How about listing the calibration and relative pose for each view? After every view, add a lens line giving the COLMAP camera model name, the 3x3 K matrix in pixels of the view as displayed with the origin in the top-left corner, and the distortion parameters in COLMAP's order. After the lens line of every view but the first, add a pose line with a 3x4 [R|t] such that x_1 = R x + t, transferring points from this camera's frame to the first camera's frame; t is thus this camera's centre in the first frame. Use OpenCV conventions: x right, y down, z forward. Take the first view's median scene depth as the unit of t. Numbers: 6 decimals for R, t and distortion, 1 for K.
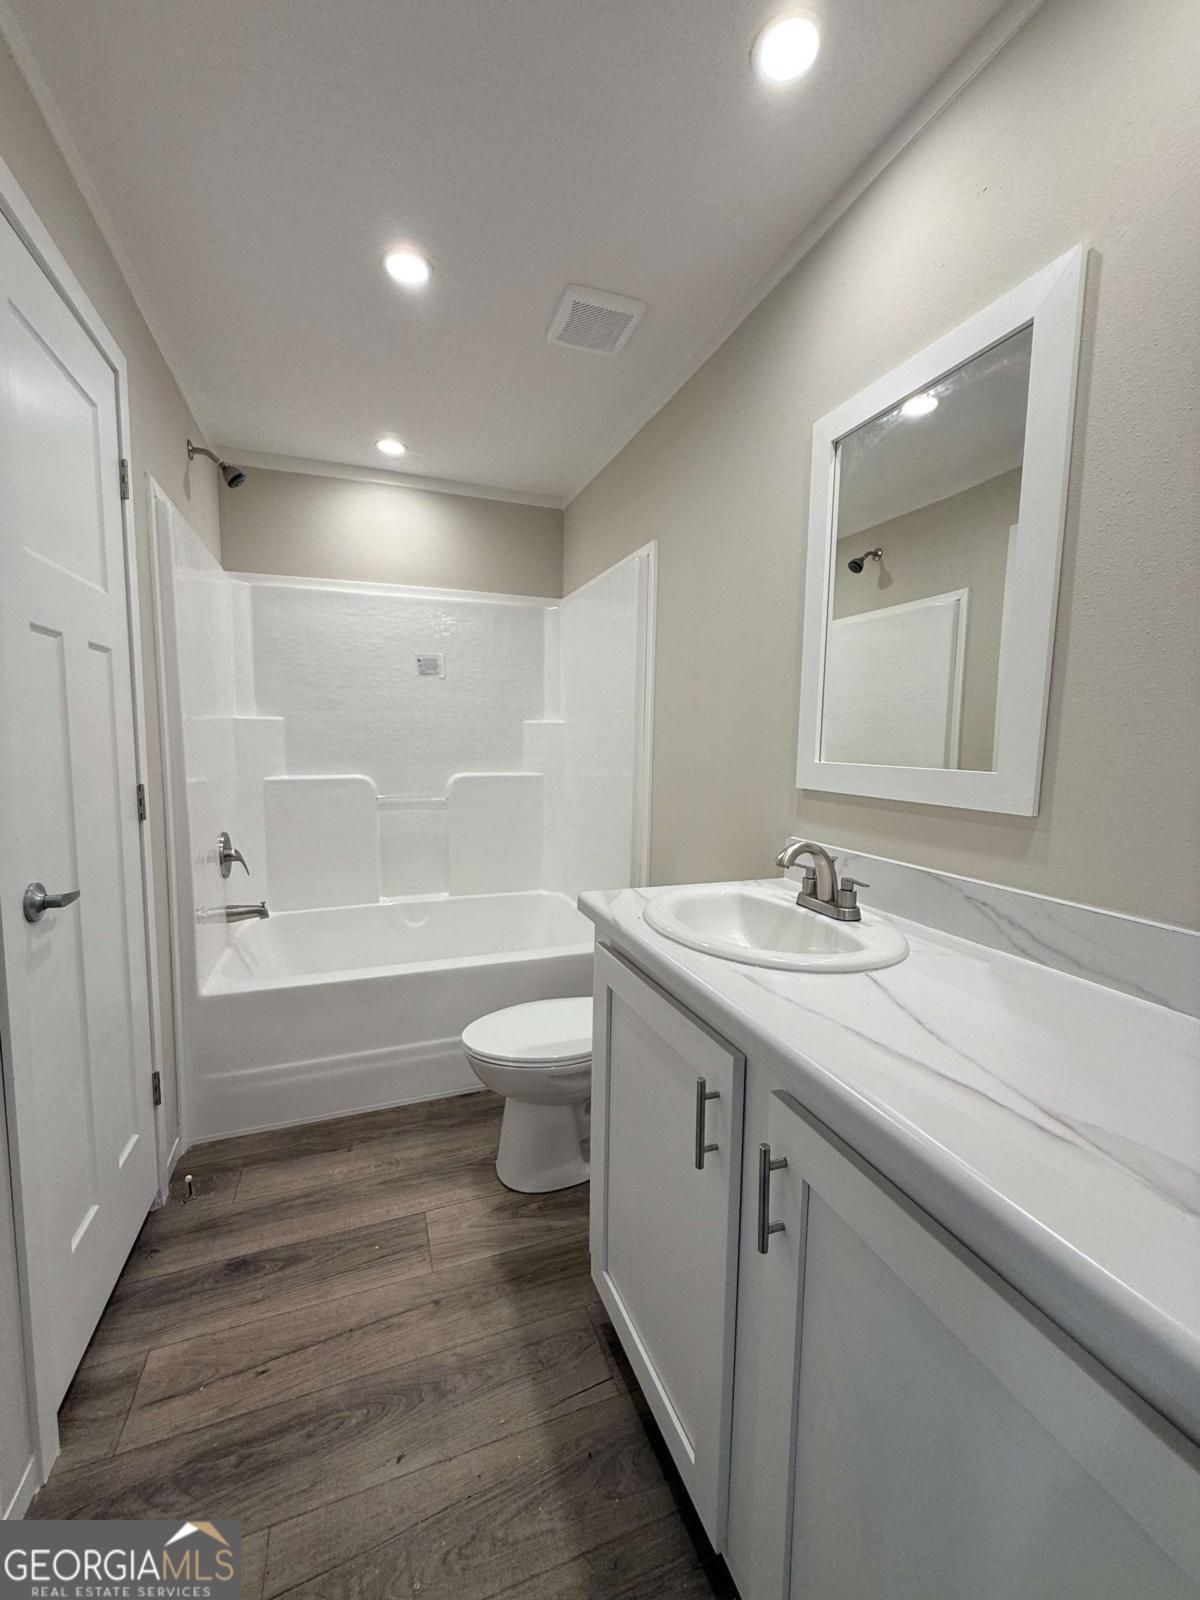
lens RADIAL K [[638.6, 0, 600.0], [0, 638.6, 800.0], [0, 0, 1]] dist [0.002233, 0.000144]
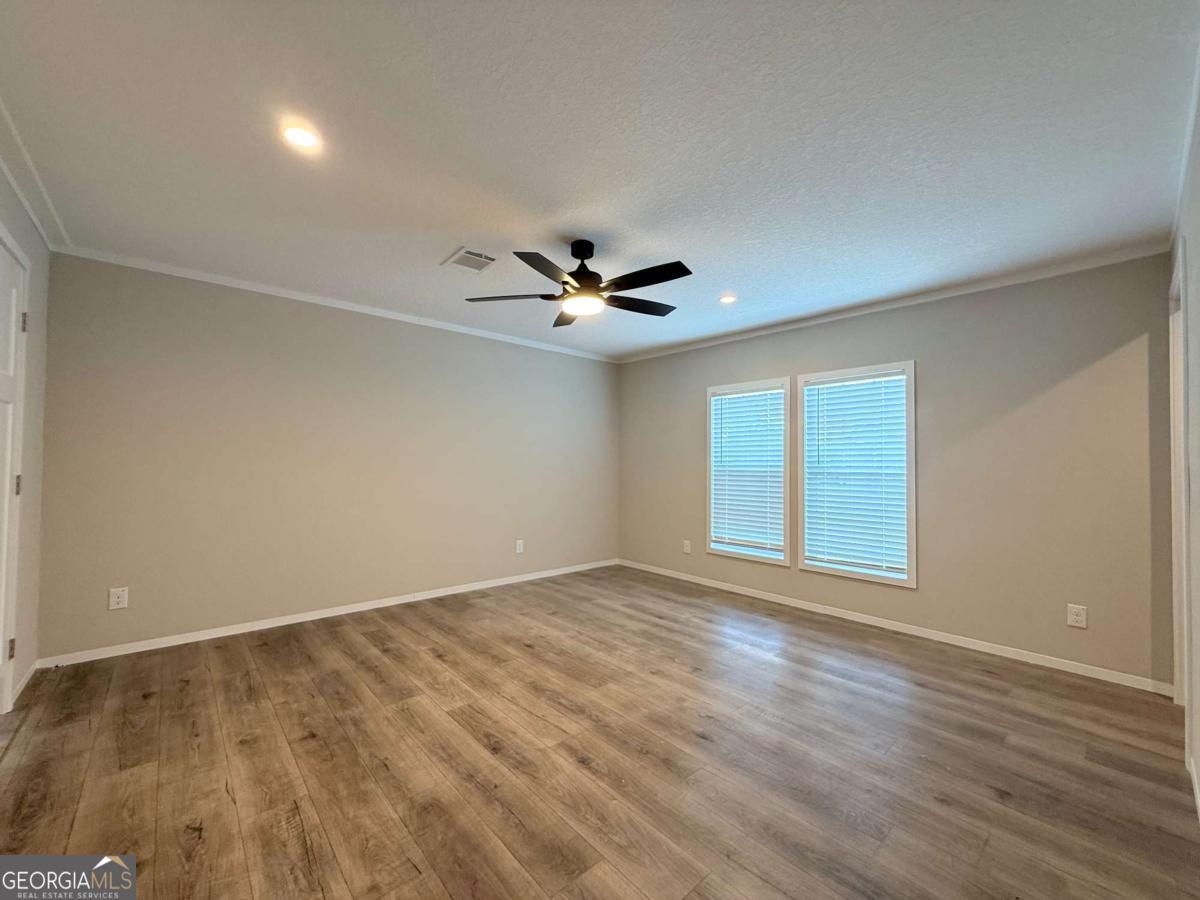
lens RADIAL K [[482.5, 0, 596.7], [0, 482.5, 452.9], [0, 0, 1]] dist [0.000127, 0.000134]
pose [[-0.361450, 0.002855, 0.932387, -2.148388], [0.078832, 0.996508, 0.027508, -0.109641], [-0.929053, 0.083445, -0.360413, 1.304551]]
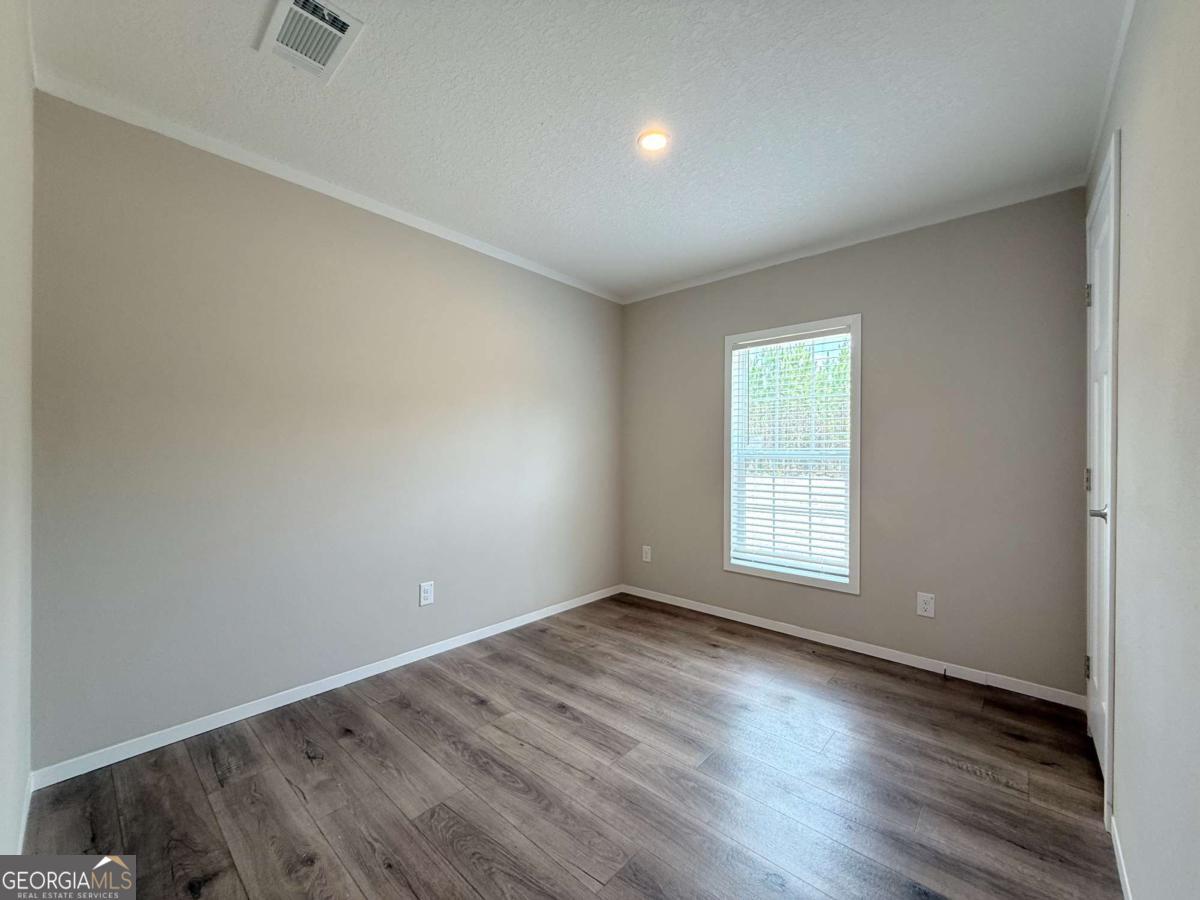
lens RADIAL K [[482.5, 0, 596.7], [0, 482.5, 452.9], [0, 0, 1]] dist [0.000127, 0.000134]
pose [[0.465656, -0.003492, -0.884959, 0.856782], [-0.091121, 0.994488, -0.051871, 0.047017], [0.880262, 0.104792, 0.462771, 0.393003]]
